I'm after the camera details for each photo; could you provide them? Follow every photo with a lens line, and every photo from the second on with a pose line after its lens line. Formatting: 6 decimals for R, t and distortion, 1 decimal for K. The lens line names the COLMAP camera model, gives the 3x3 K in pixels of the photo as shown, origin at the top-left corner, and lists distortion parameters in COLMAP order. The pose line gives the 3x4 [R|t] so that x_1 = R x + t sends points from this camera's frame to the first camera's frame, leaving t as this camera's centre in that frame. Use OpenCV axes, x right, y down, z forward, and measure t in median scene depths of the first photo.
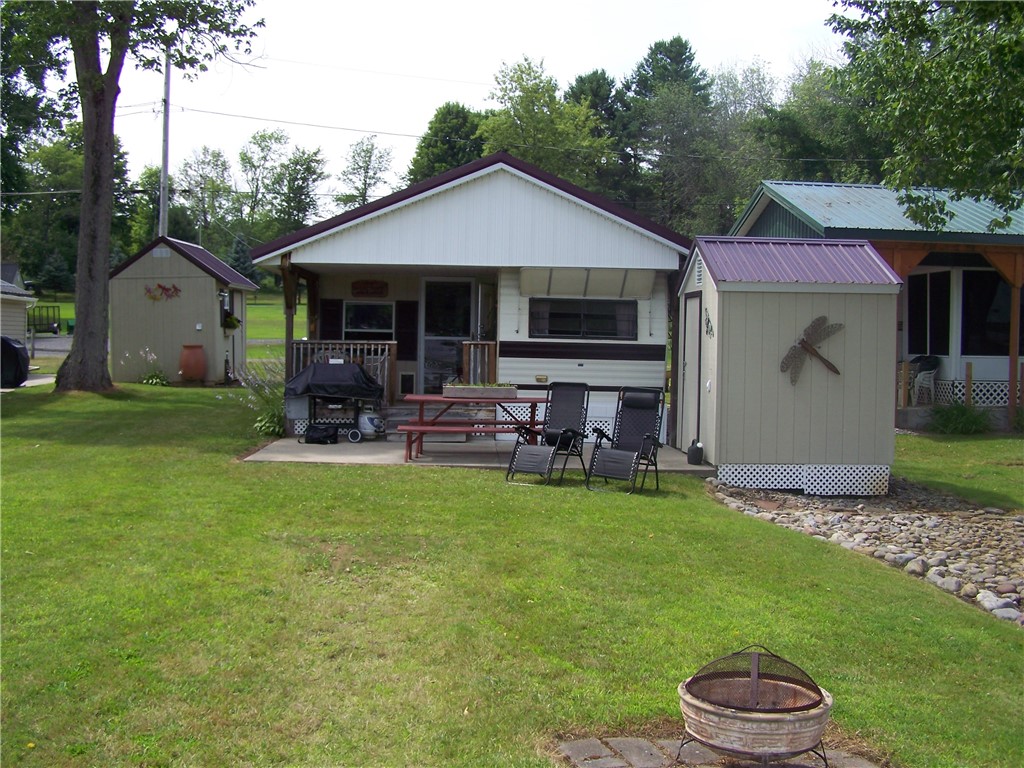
lens RADIAL K [[1197.6, 0, 512.0], [0, 1197.6, 384.0], [0, 0, 1]] dist [-0.177161, 0.247162]
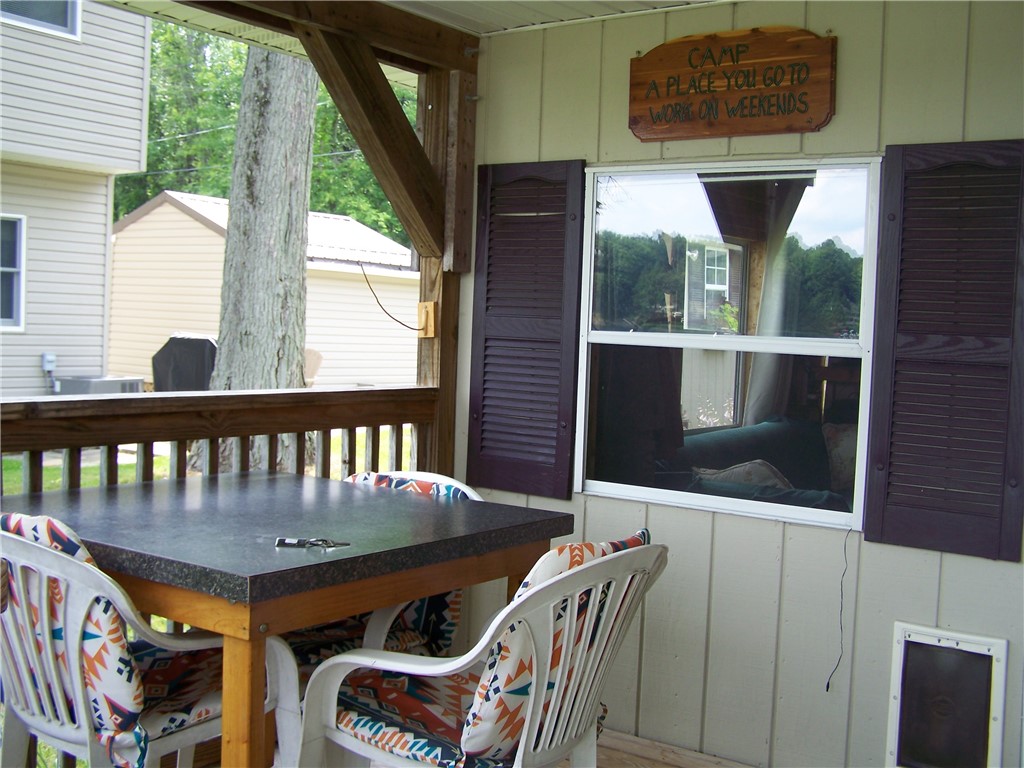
lens RADIAL K [[1197.6, 0, 512.0], [0, 1197.6, 384.0], [0, 0, 1]] dist [-0.177161, 0.247162]
pose [[0.815071, 0.041431, -0.577878, -0.048798], [-0.046267, 0.998909, 0.006359, -0.039139], [0.577510, 0.021554, 0.816099, 0.850533]]
